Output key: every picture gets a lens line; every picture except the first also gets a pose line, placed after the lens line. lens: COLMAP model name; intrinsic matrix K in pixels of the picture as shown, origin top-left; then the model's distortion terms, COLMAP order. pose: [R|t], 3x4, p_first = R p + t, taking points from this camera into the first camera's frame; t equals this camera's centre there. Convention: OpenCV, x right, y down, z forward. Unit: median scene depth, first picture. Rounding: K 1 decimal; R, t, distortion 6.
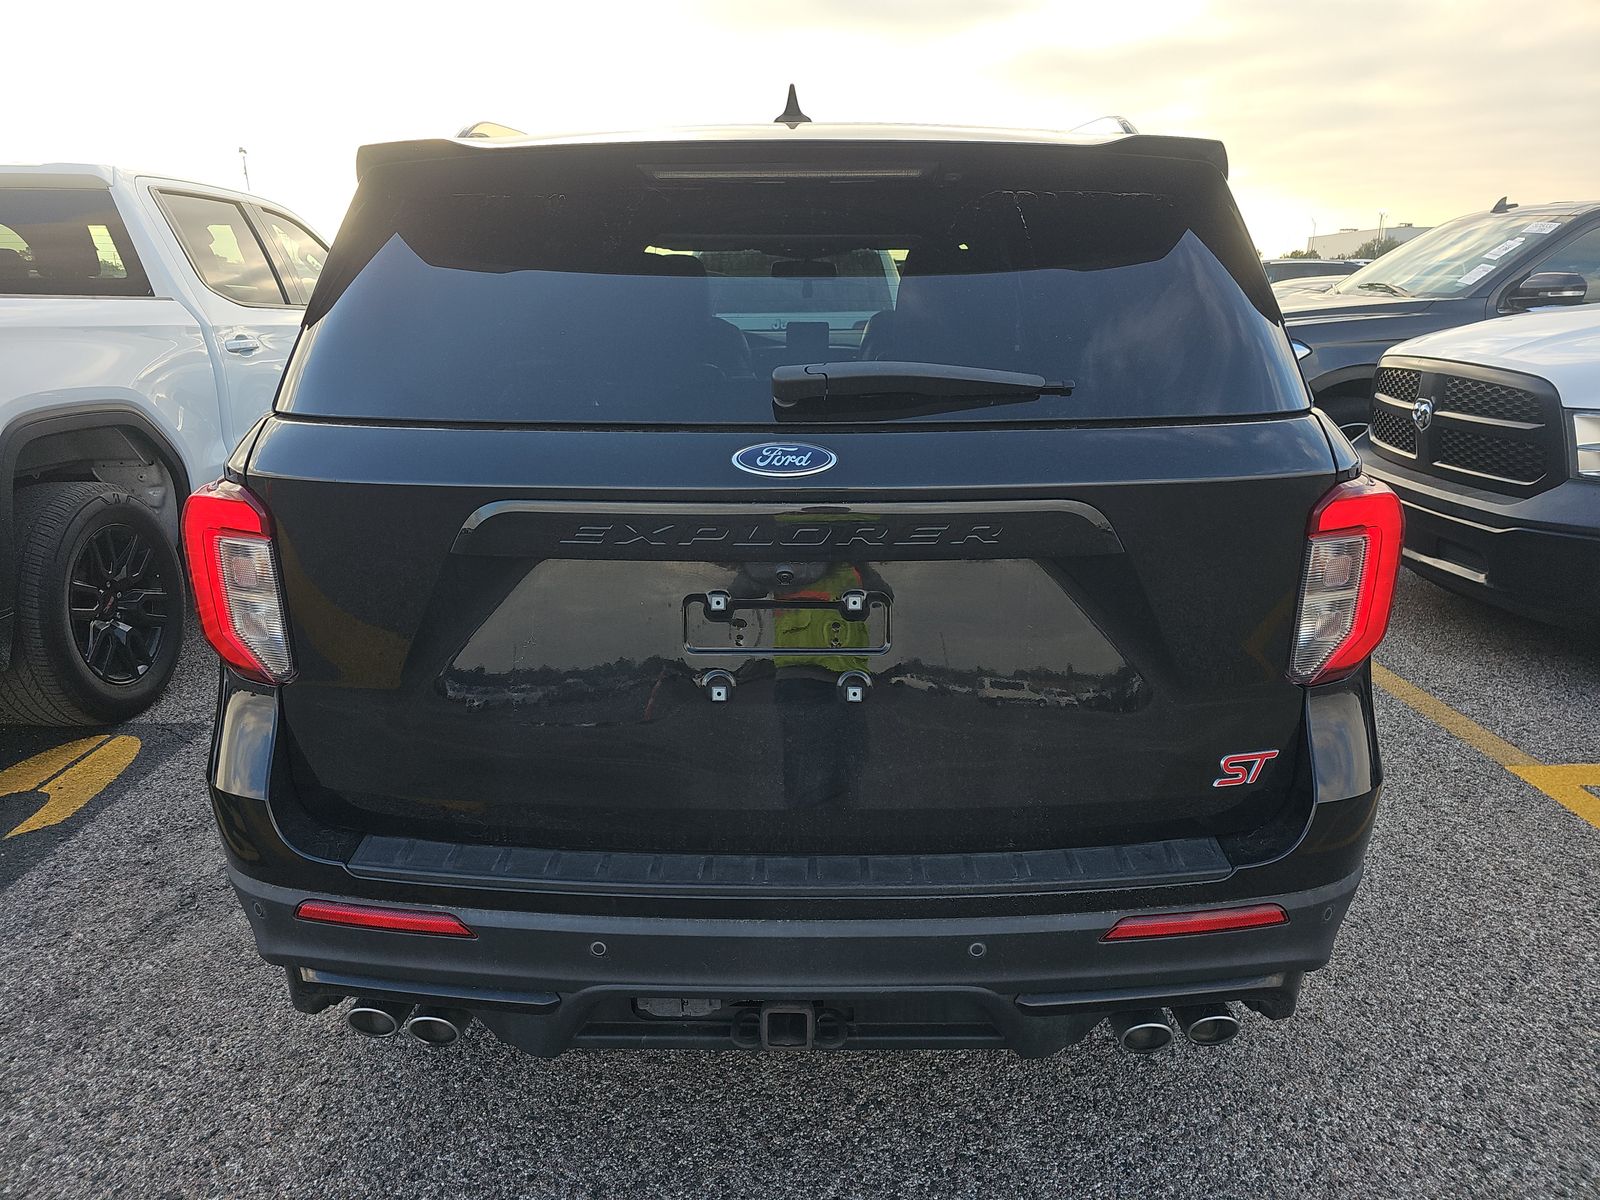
lens RADIAL K [[1060.7, 0, 797.8], [0, 1060.7, 597.2], [0, 0, 1]] dist [0.033025, -0.051890]
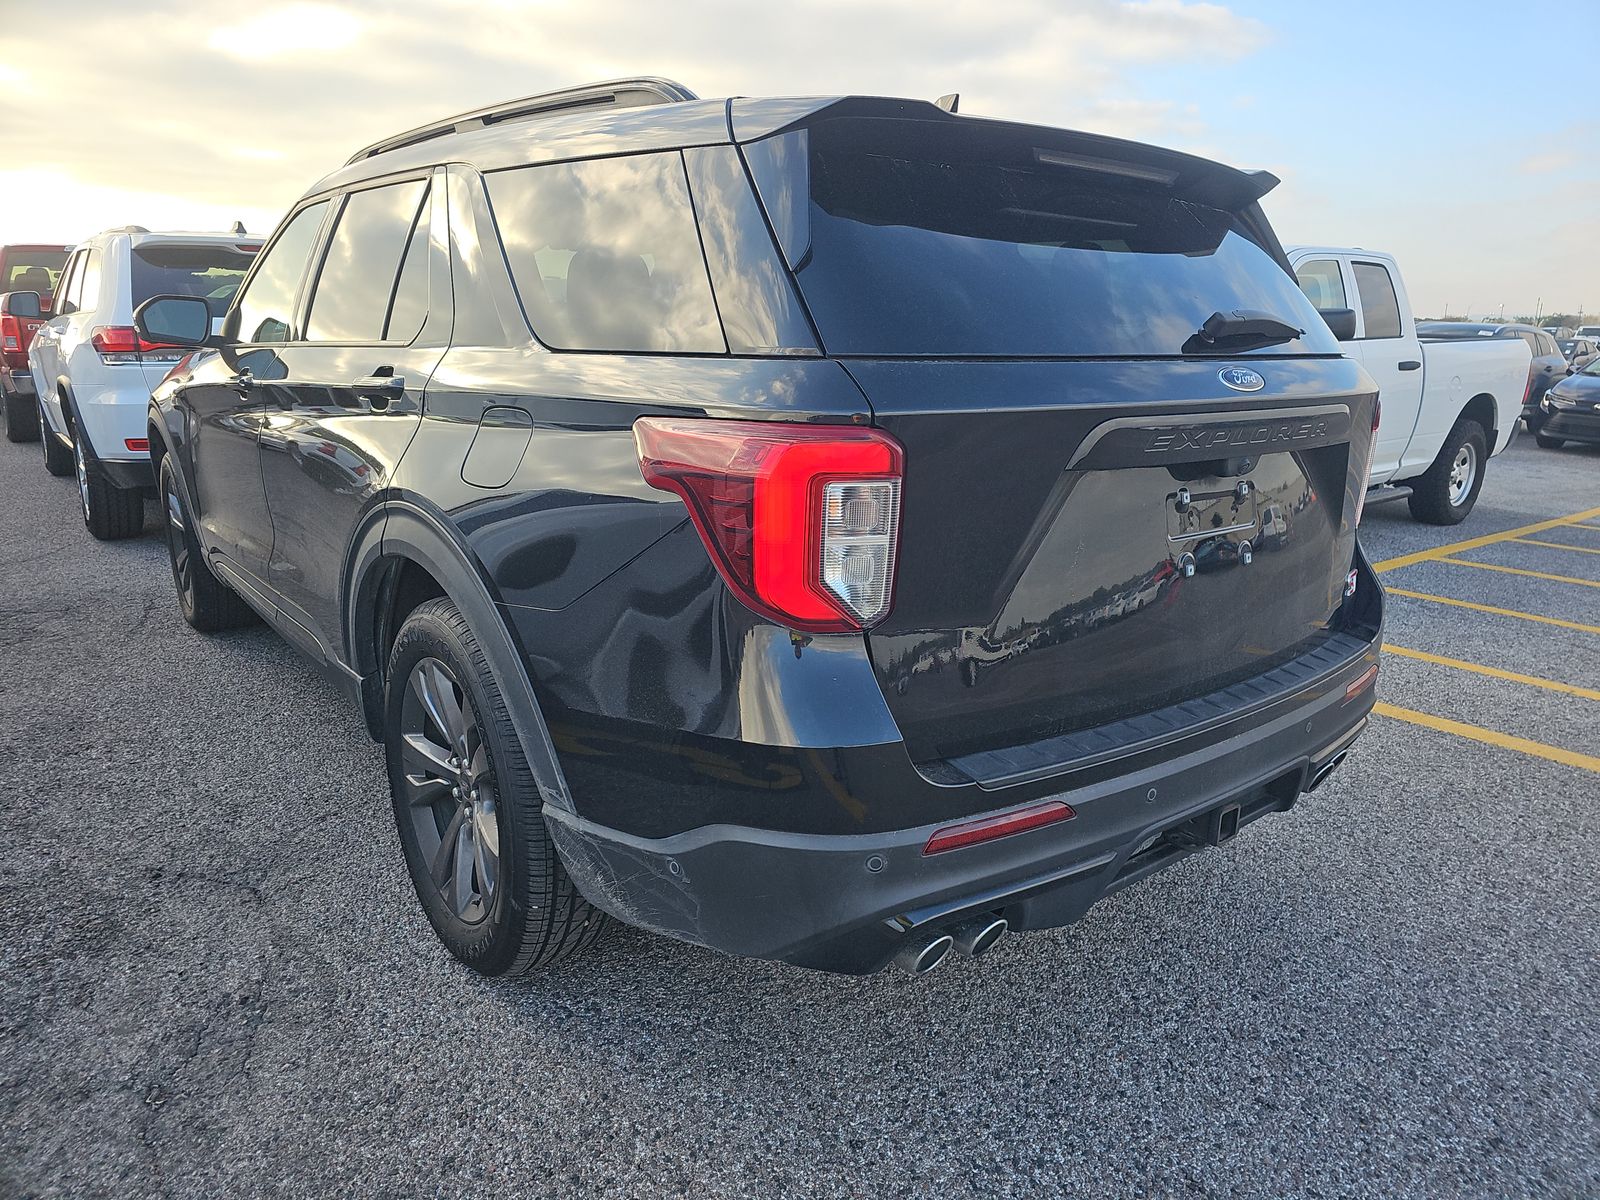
lens RADIAL K [[1060.7, 0, 797.8], [0, 1060.7, 597.2], [0, 0, 1]] dist [0.033025, -0.051890]
pose [[0.790503, -0.142102, 0.595744, -1.148586], [0.158078, 0.987092, 0.025693, 0.016119], [-0.591706, 0.073864, 0.802763, 0.250132]]
